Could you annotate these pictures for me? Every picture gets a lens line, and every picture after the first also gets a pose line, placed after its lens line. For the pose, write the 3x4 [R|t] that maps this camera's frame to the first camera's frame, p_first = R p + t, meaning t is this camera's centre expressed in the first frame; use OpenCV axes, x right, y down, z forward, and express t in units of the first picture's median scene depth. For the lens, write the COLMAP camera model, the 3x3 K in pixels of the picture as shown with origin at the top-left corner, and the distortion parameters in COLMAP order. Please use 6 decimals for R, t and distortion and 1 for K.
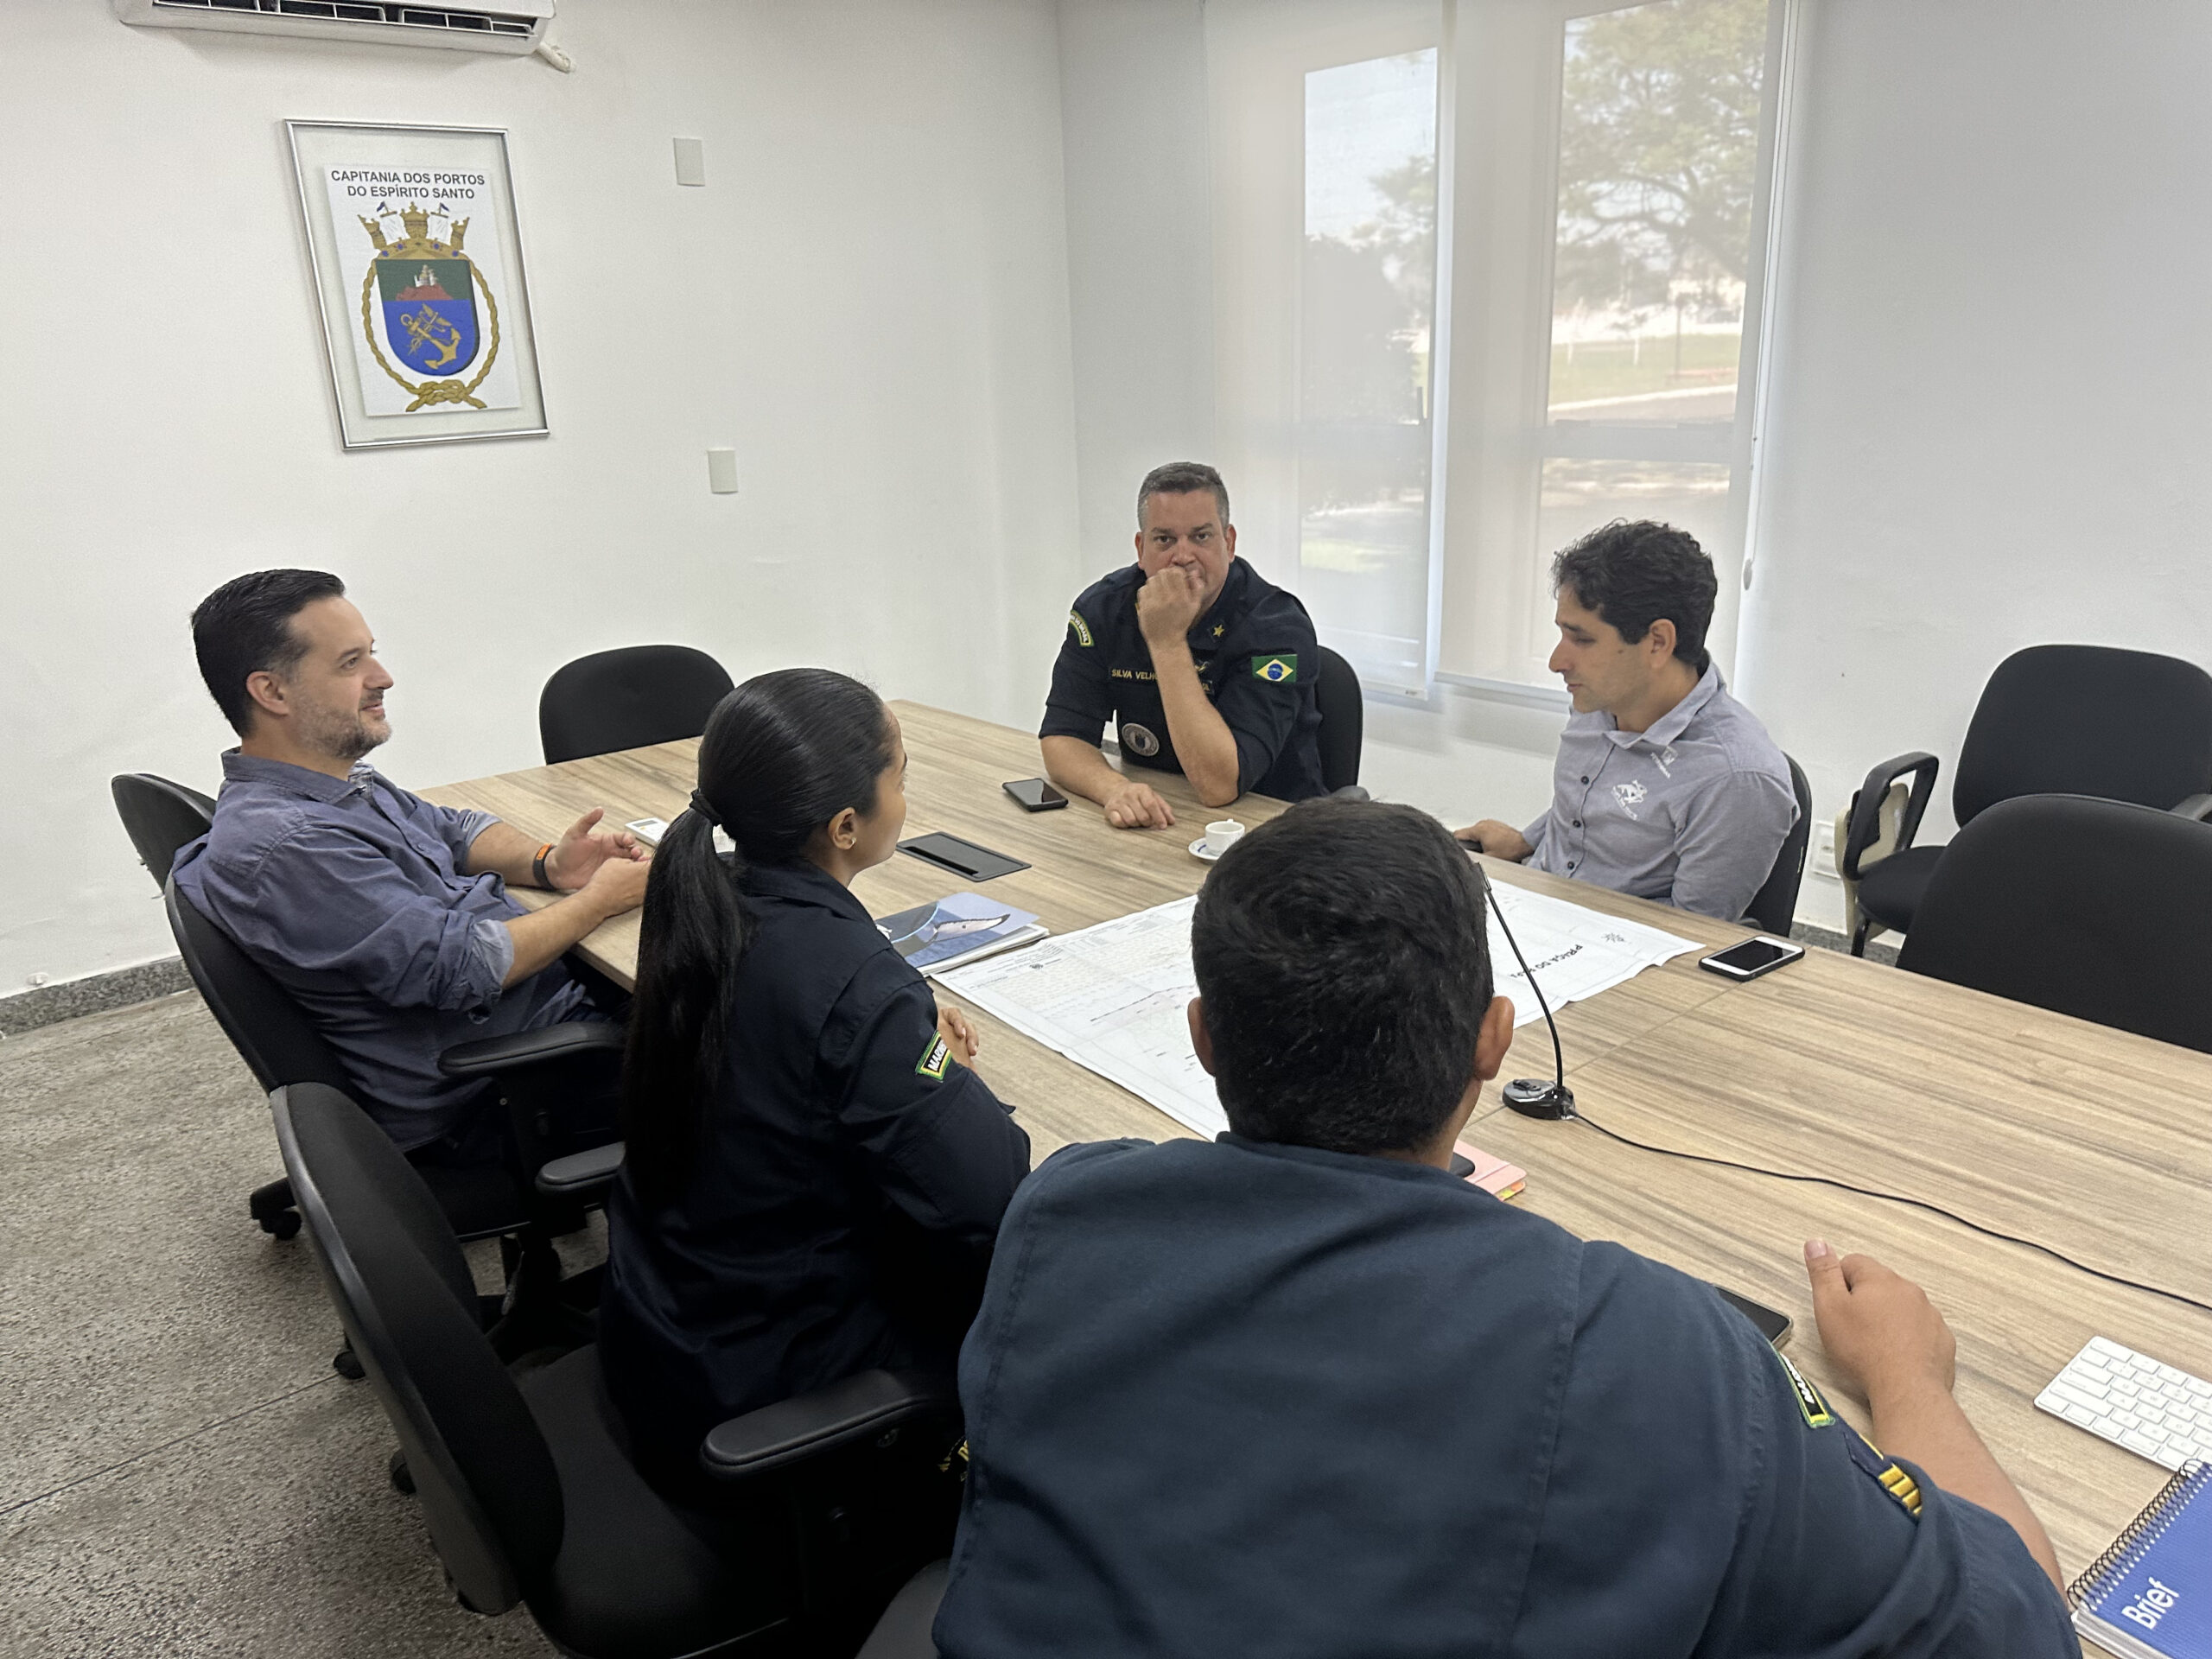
lens RADIAL K [[1549.6, 0, 1109.6], [0, 1549.6, 817.3], [0, 0, 1]] dist [0.021859, -0.026196]
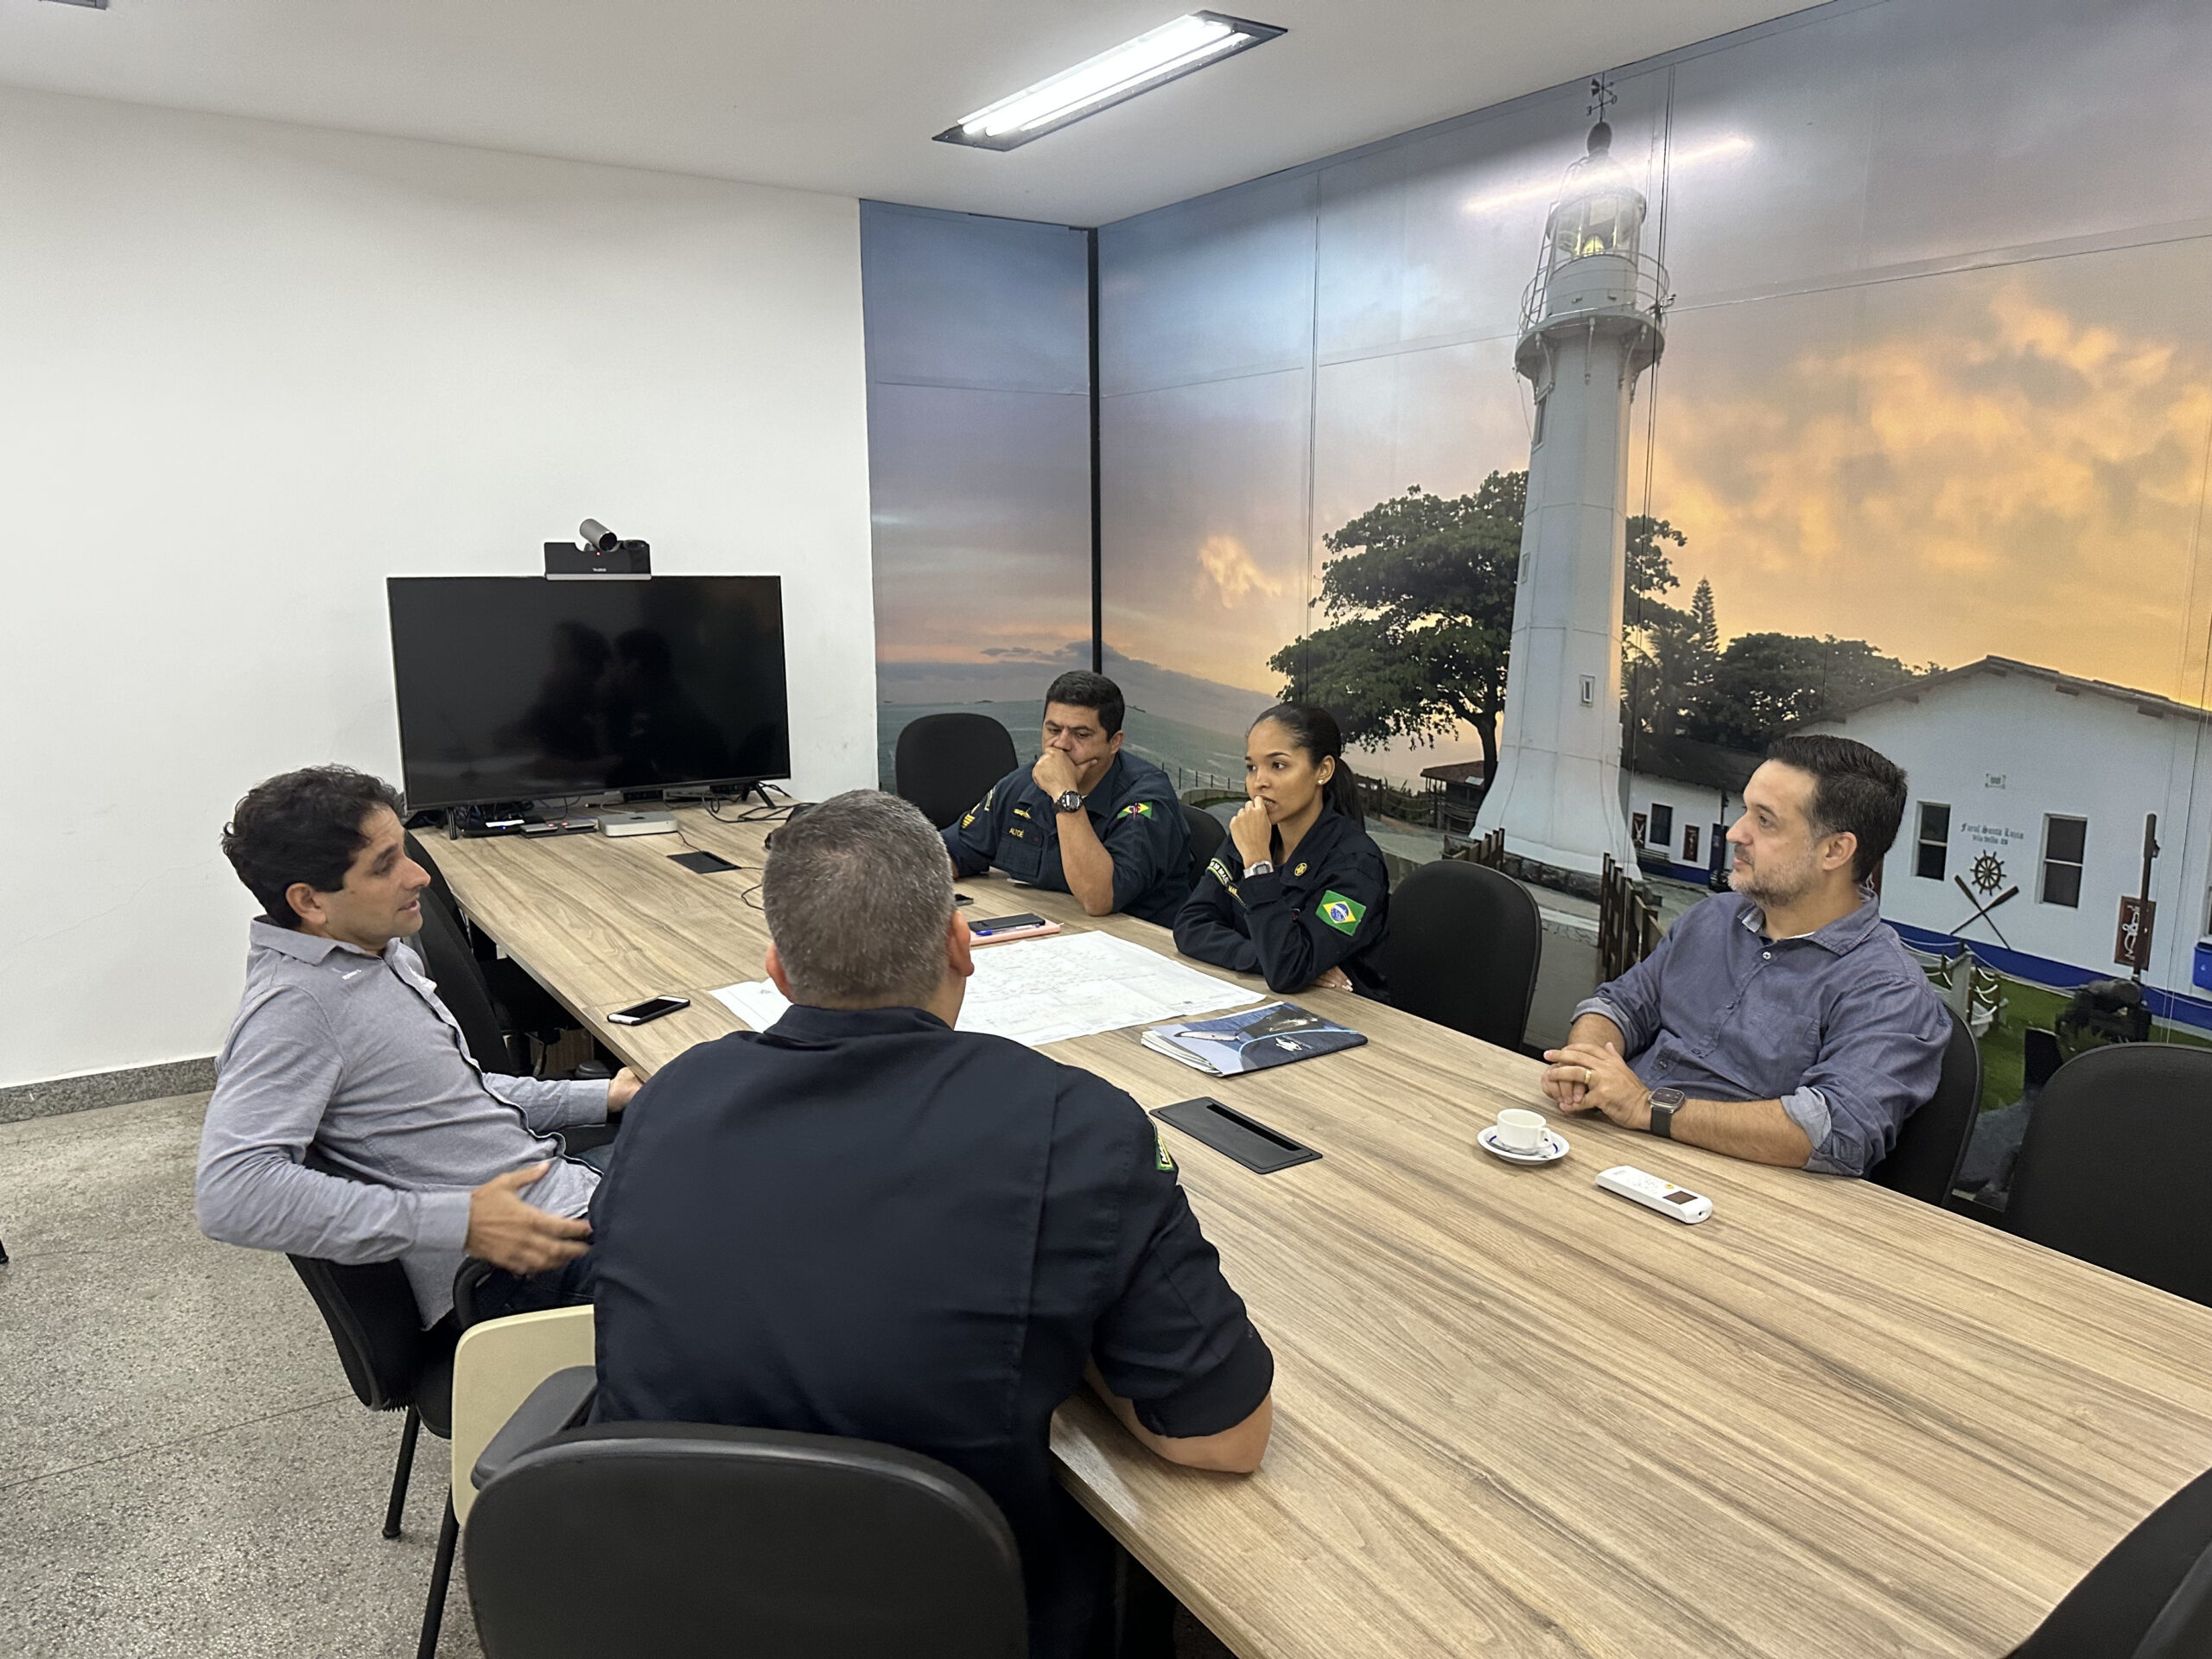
lens RADIAL K [[1549.6, 0, 1109.8], [0, 1549.6, 818.9], [0, 0, 1]] dist [0.021859, -0.026196]
pose [[-0.992325, 0.010656, 0.123200, -0.149126], [0.066023, 0.888049, 0.454984, -0.563757], [-0.104559, 0.459626, -0.881936, 1.807119]]
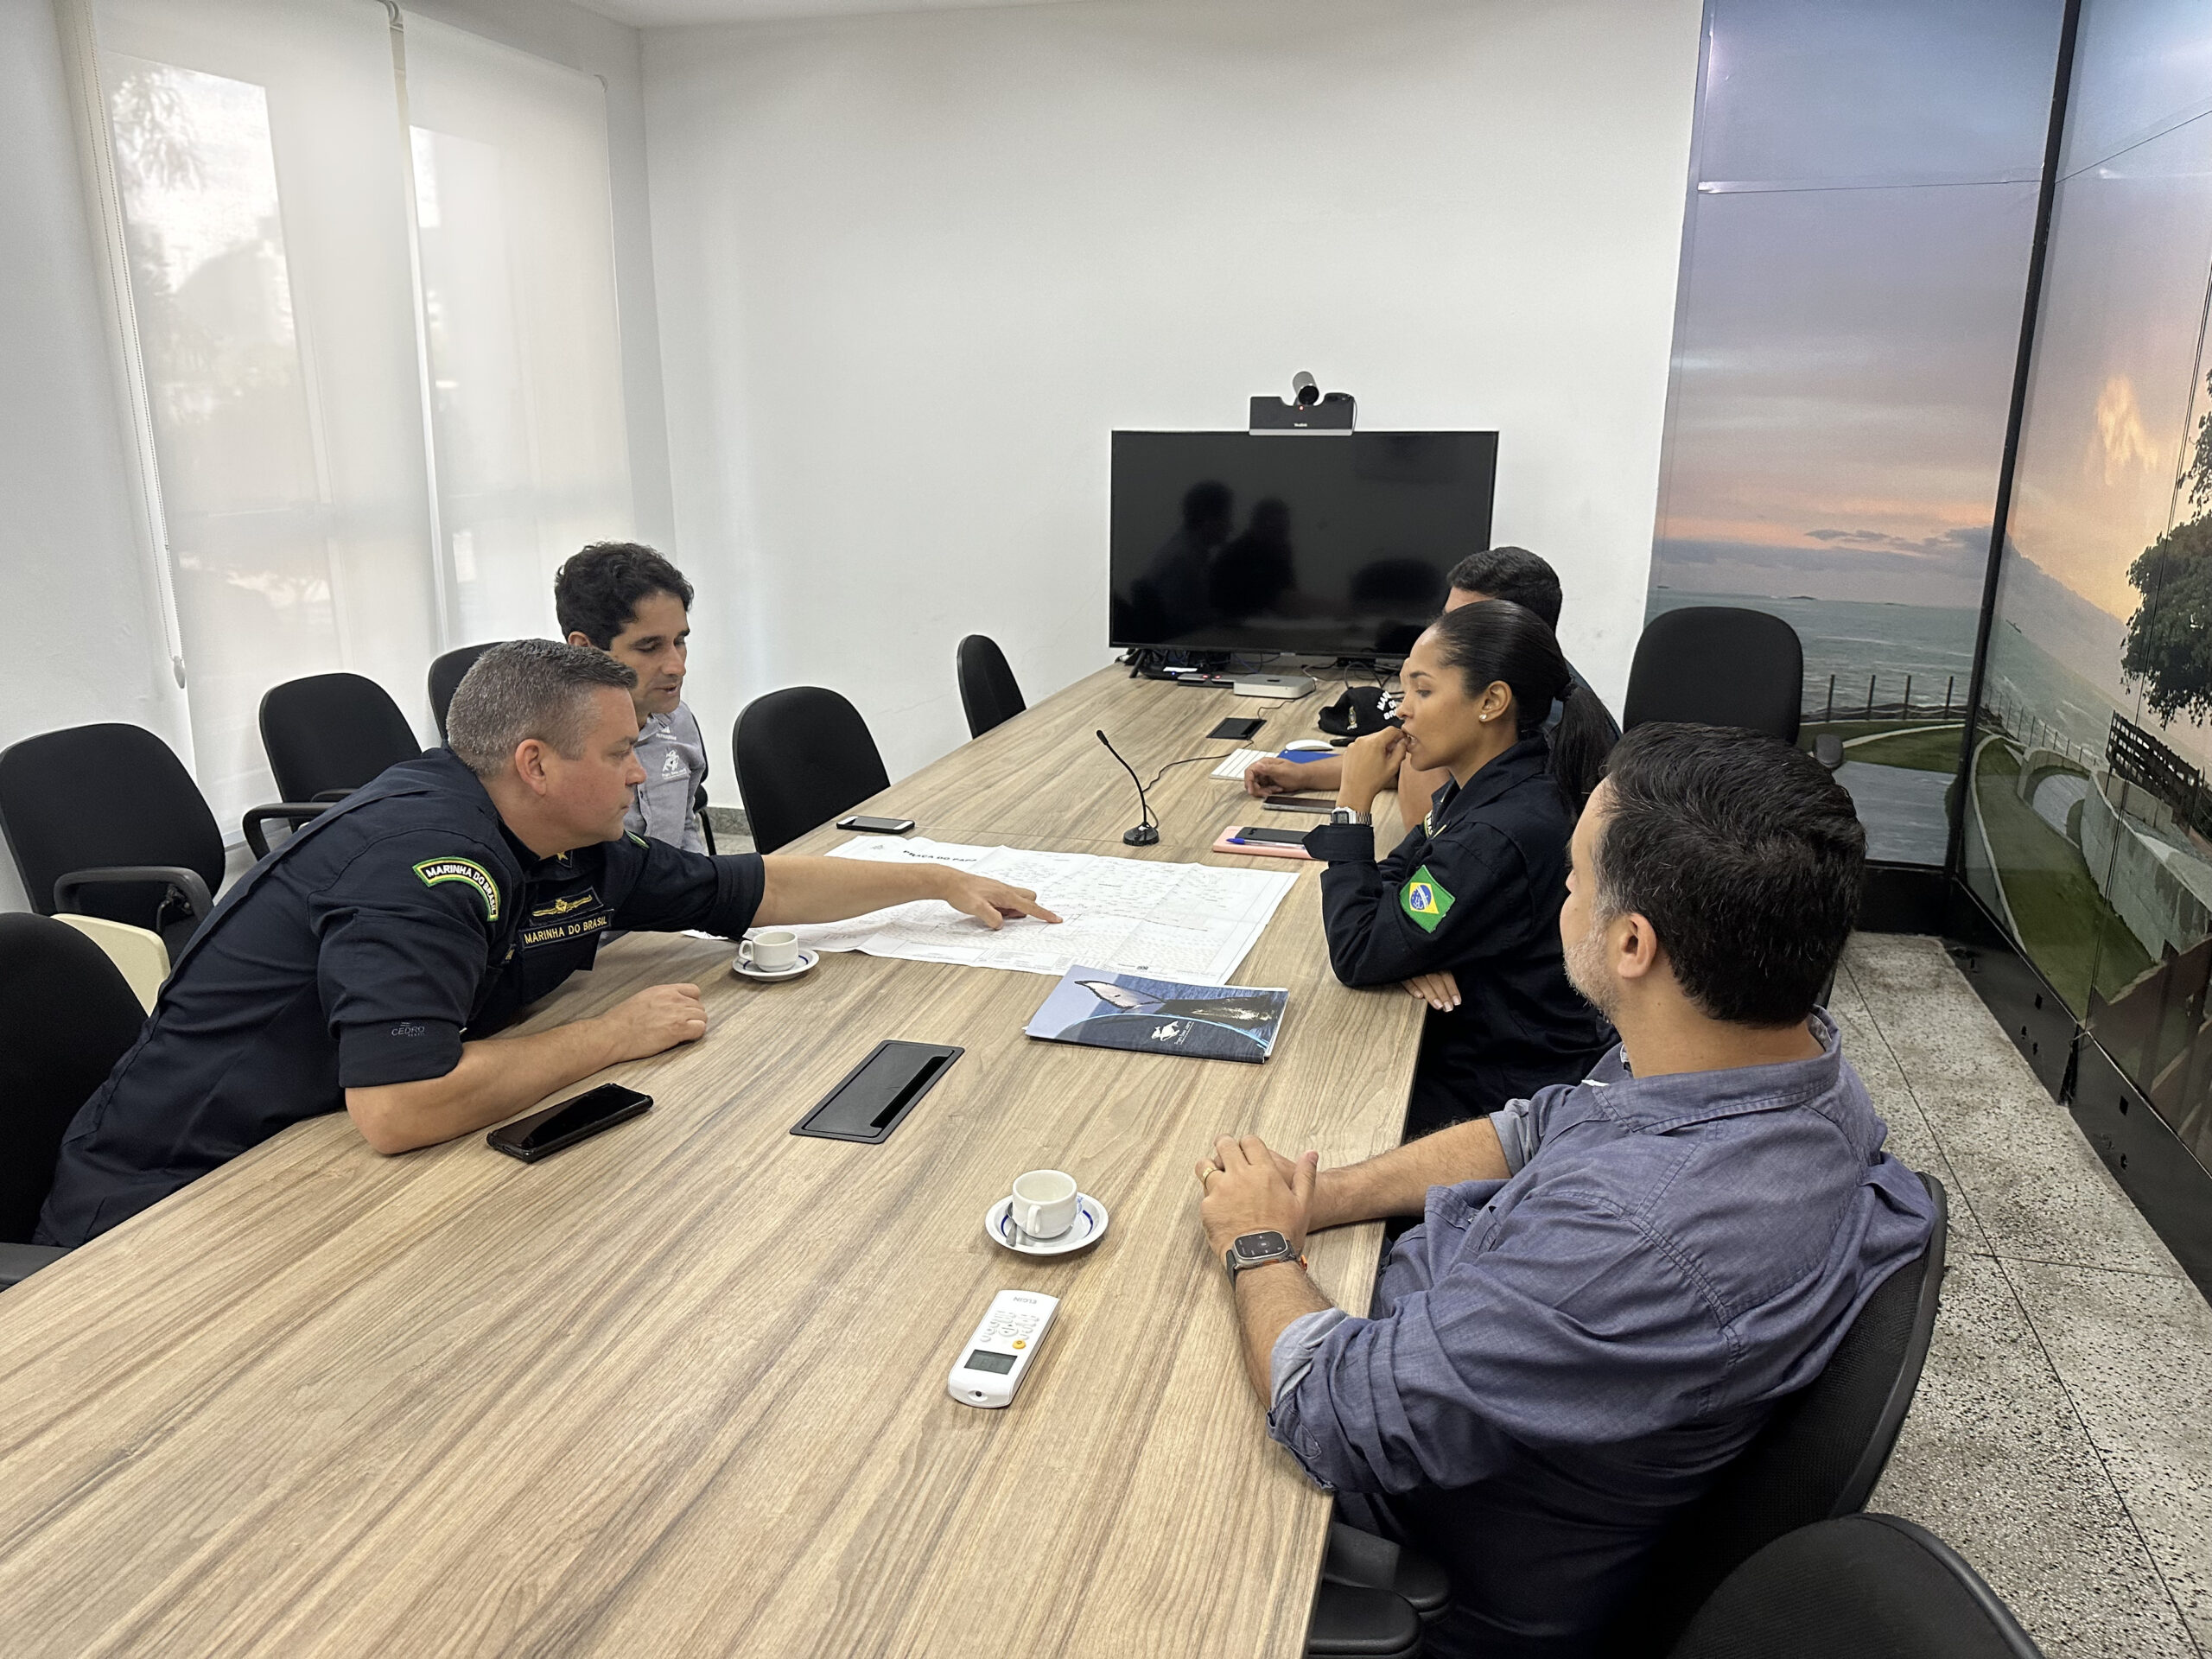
lens RADIAL K [[1549.6, 0, 1096.9], [0, 1549.6, 820.9], [0, 0, 1]] dist [0.021859, -0.026196]
pose [[-0.561471, -0.178179, 0.808086, -0.766591], [0.265293, 0.886237, 0.379741, -0.356548], [-0.783818, 0.427593, -0.450327, 1.278834]]
